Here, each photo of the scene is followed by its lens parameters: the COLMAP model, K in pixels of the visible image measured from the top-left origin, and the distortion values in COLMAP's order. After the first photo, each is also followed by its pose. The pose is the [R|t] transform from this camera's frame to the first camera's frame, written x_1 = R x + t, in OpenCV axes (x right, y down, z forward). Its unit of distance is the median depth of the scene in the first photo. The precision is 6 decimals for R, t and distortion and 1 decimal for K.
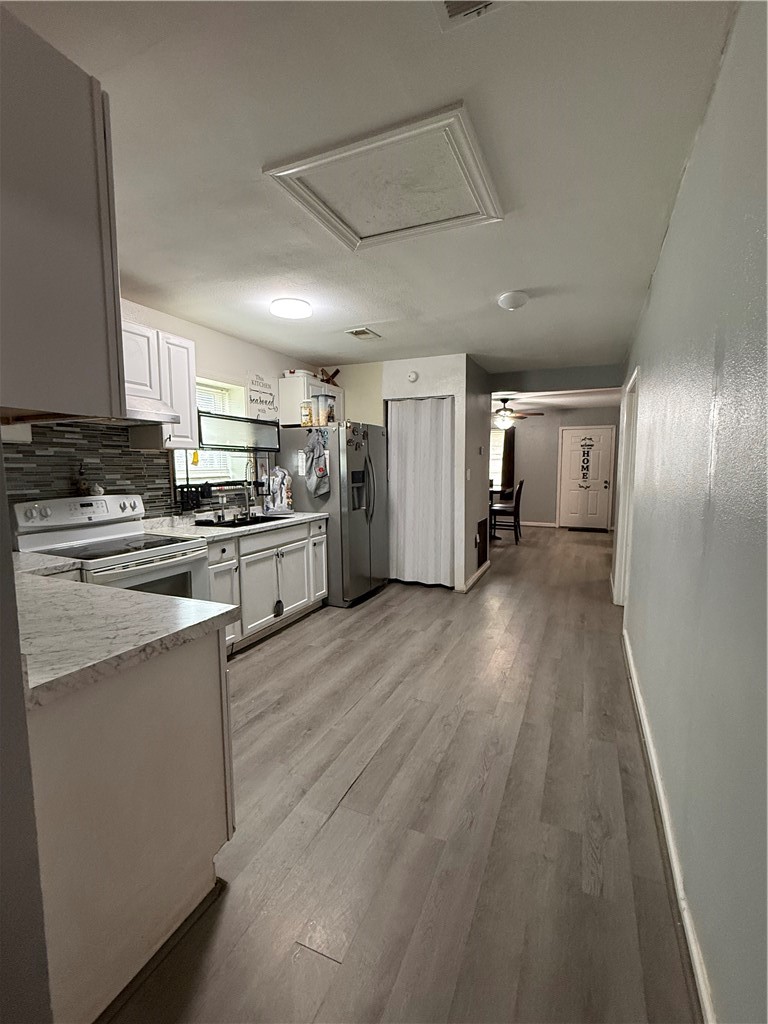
lens RADIAL K [[454.9, 0, 386.5], [0, 454.9, 510.2], [0, 0, 1]] dist [0.001071, 0.000359]
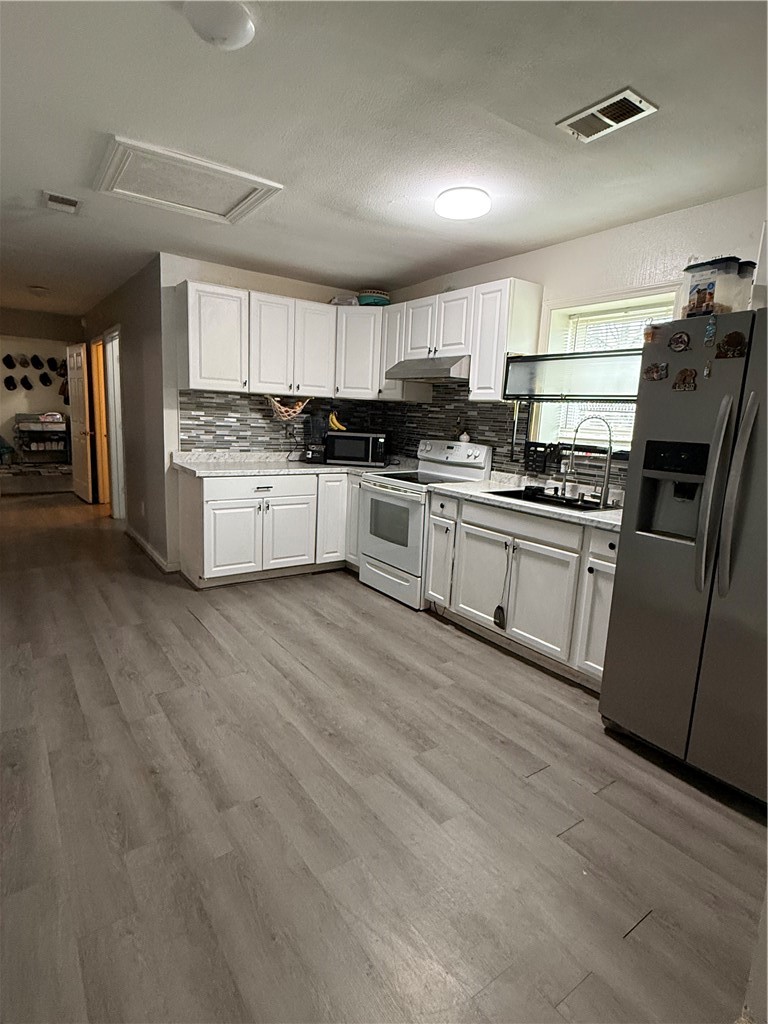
lens RADIAL K [[537.6, 0, 384.3], [0, 537.6, 509.2], [0, 0, 1]] dist [0.002395, 0.000470]
pose [[-0.513453, 0.132005, -0.847904, 0.566853], [-0.125647, 0.965883, 0.226459, -0.123741], [0.848869, 0.222812, -0.479349, 1.212845]]
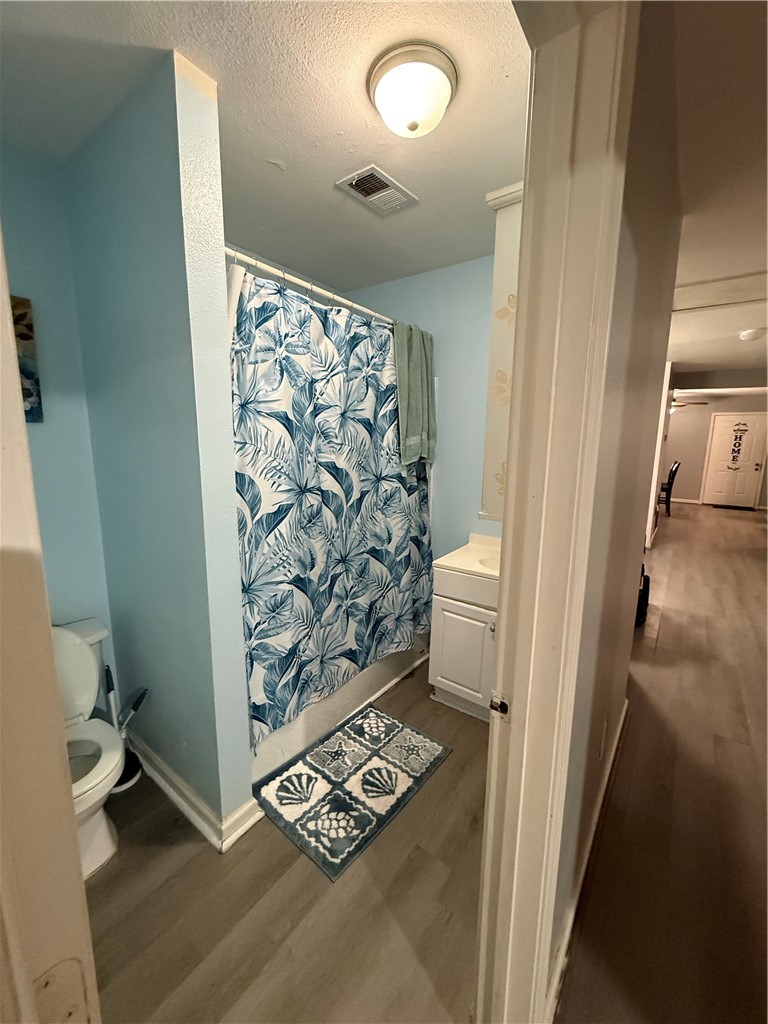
lens RADIAL K [[412.1, 0, 388.4], [0, 412.1, 508.4], [0, 0, 1]] dist [0.002041, -0.000112]
pose [[0.975654, 0.054997, -0.212308, -0.411398], [-0.040187, 0.996488, 0.073458, 0.012748], [0.215602, -0.063138, 0.974438, -0.396711]]
